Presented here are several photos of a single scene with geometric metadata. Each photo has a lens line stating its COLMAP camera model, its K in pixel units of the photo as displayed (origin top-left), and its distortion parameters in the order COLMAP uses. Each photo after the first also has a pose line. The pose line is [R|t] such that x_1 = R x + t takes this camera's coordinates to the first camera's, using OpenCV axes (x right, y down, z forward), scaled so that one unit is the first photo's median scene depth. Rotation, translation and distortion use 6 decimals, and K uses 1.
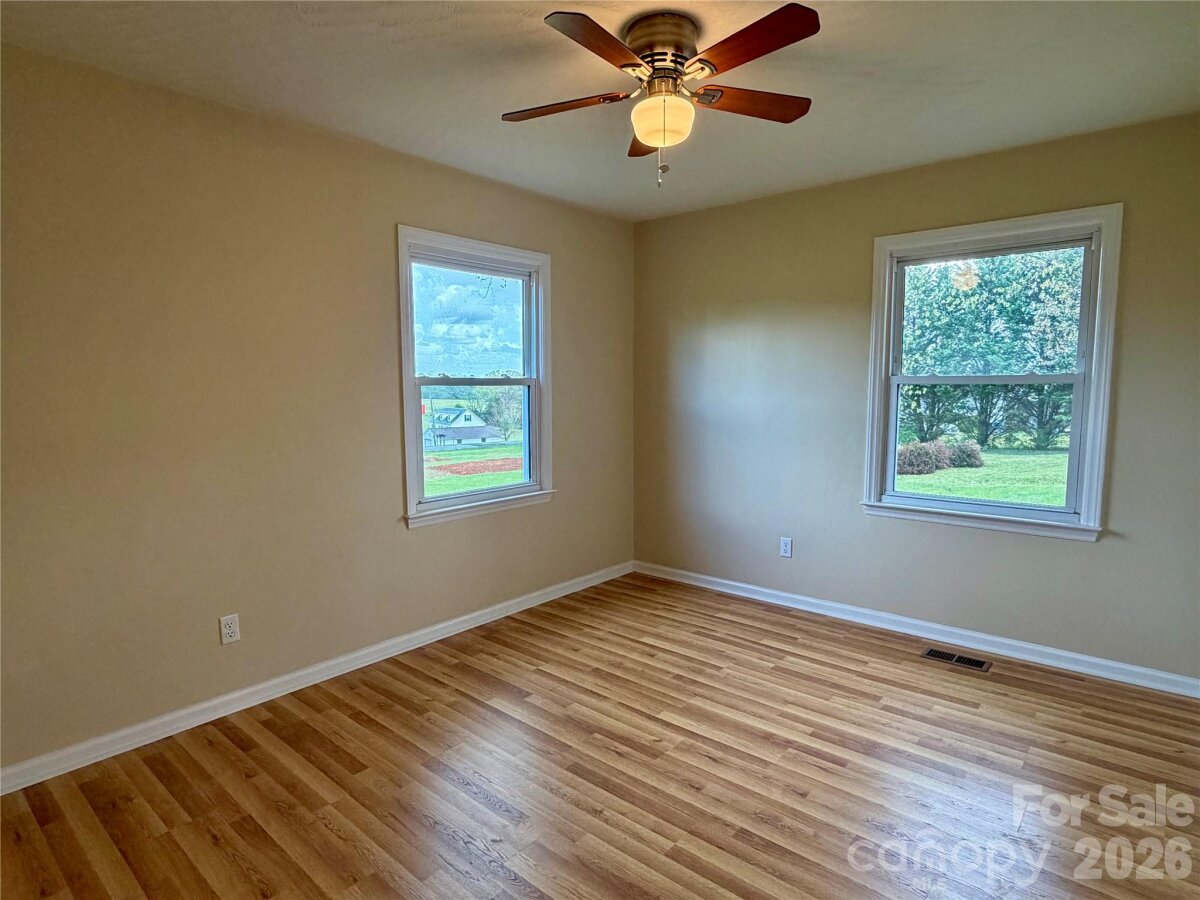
lens RADIAL K [[664.1, 0, 597.6], [0, 664.1, 451.1], [0, 0, 1]] dist [0.003609, 0.001702]
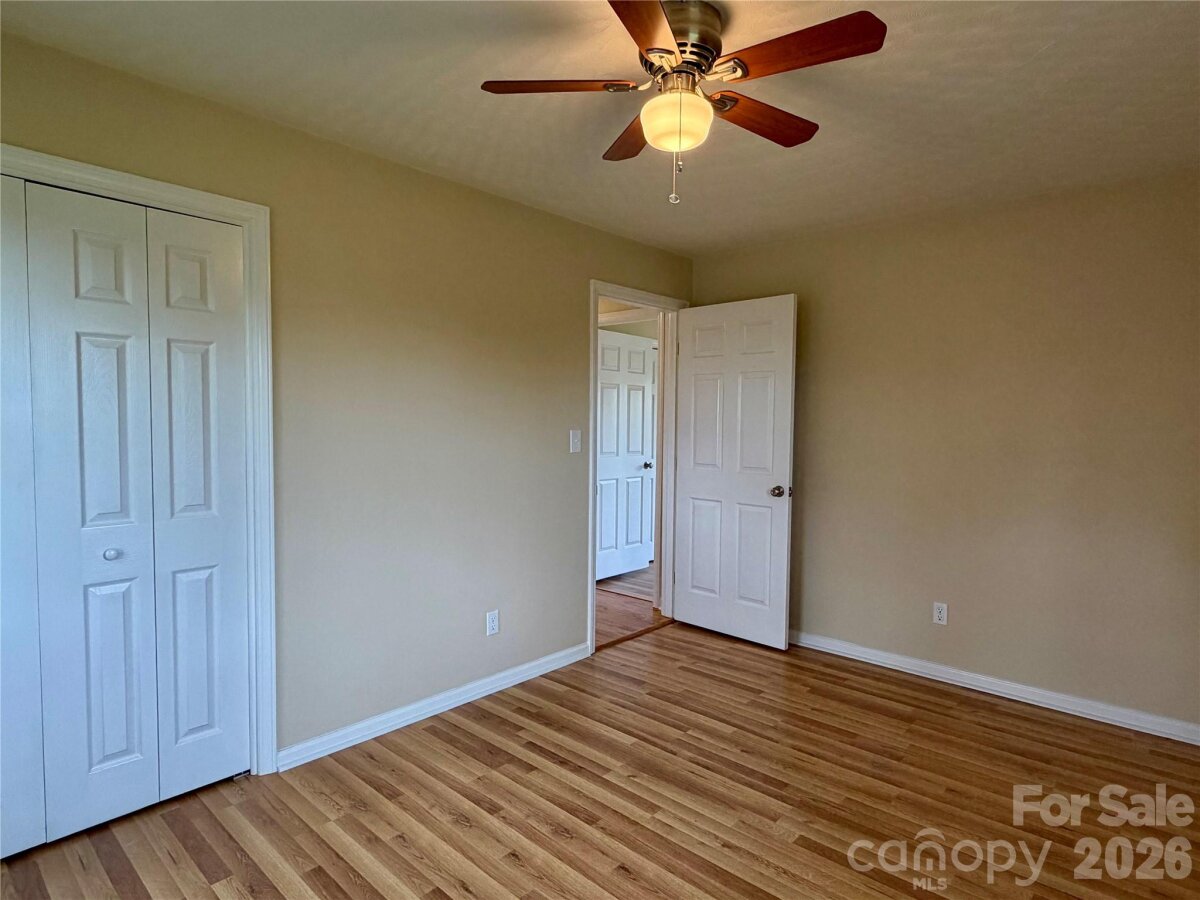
lens RADIAL K [[664.1, 0, 597.6], [0, 664.1, 451.1], [0, 0, 1]] dist [0.003609, 0.001702]
pose [[-0.999643, -0.008557, 0.025304, 0.113218], [-0.004673, 0.988714, 0.149740, -0.128196], [-0.026300, 0.149569, -0.988401, 1.234746]]
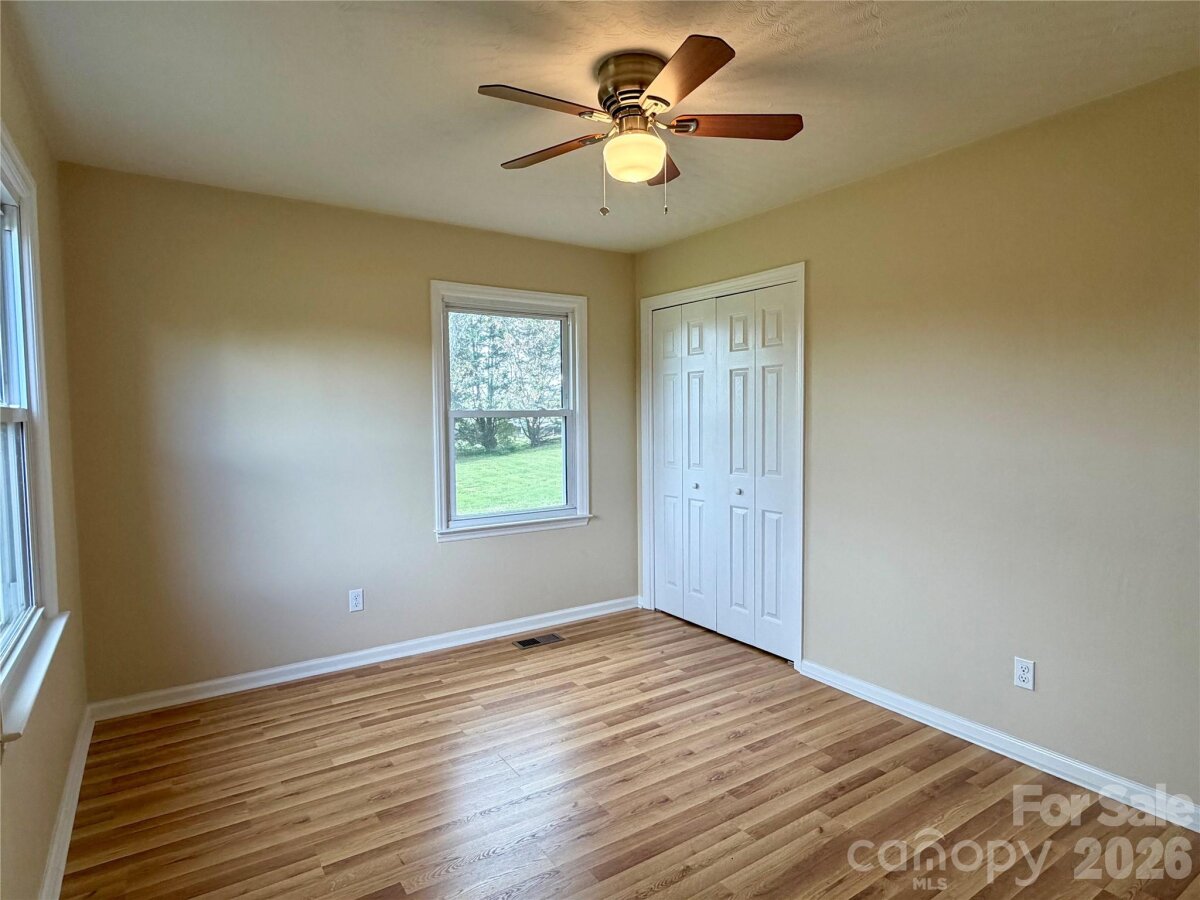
lens RADIAL K [[664.1, 0, 597.6], [0, 664.1, 451.1], [0, 0, 1]] dist [0.003609, 0.001702]
pose [[0.271699, -0.049338, 0.961117, -0.584247], [0.104361, 0.994306, 0.021539, -0.049086], [-0.956707, 0.094451, 0.275301, 0.521290]]
